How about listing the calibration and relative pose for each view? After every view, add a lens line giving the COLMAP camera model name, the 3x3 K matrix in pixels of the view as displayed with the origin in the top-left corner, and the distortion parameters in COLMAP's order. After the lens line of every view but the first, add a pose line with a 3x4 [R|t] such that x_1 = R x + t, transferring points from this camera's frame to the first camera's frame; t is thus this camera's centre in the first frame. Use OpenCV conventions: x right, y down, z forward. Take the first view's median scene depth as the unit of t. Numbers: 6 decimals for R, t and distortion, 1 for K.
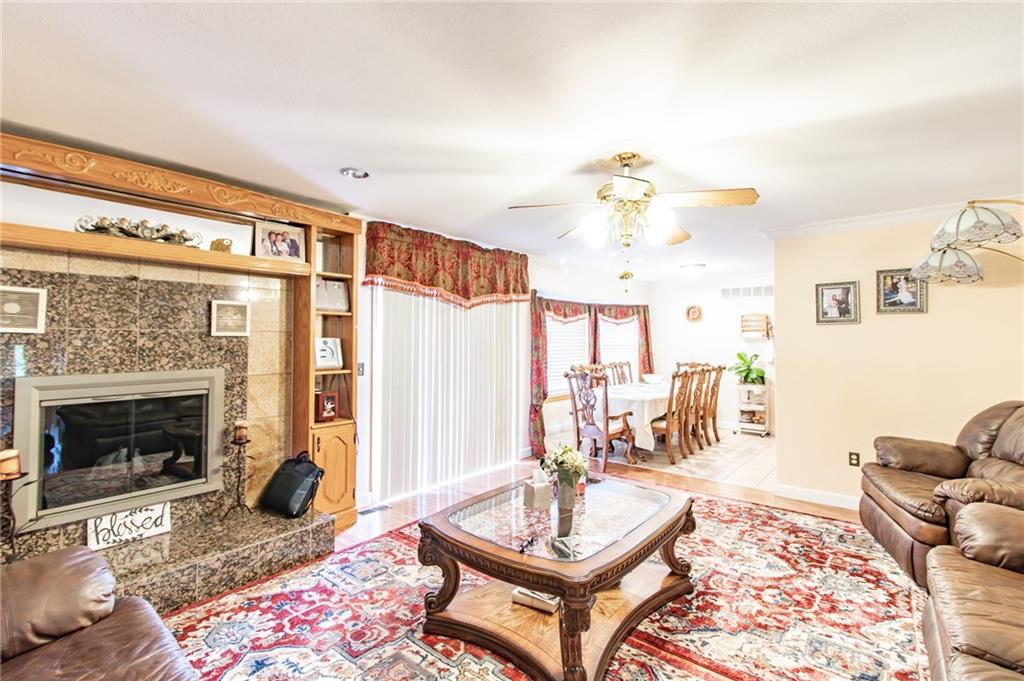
lens RADIAL K [[473.8, 0, 511.3], [0, 473.8, 331.8], [0, 0, 1]] dist [-0.000602, 0.002670]
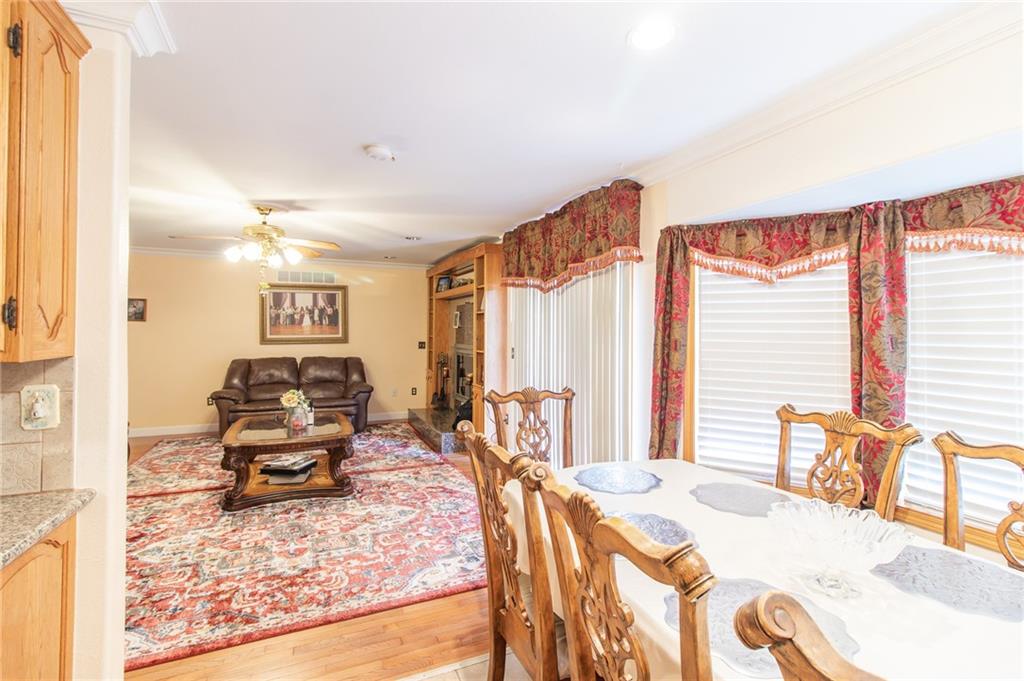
lens RADIAL K [[473.8, 0, 514.2], [0, 473.8, 326.0], [0, 0, 1]] dist [-0.000602, 0.002670]
pose [[-0.441430, -0.016152, -0.897150, 0.832360], [0.011579, 0.999652, -0.023695, 0.037011], [0.897221, -0.020847, -0.441090, 1.579982]]
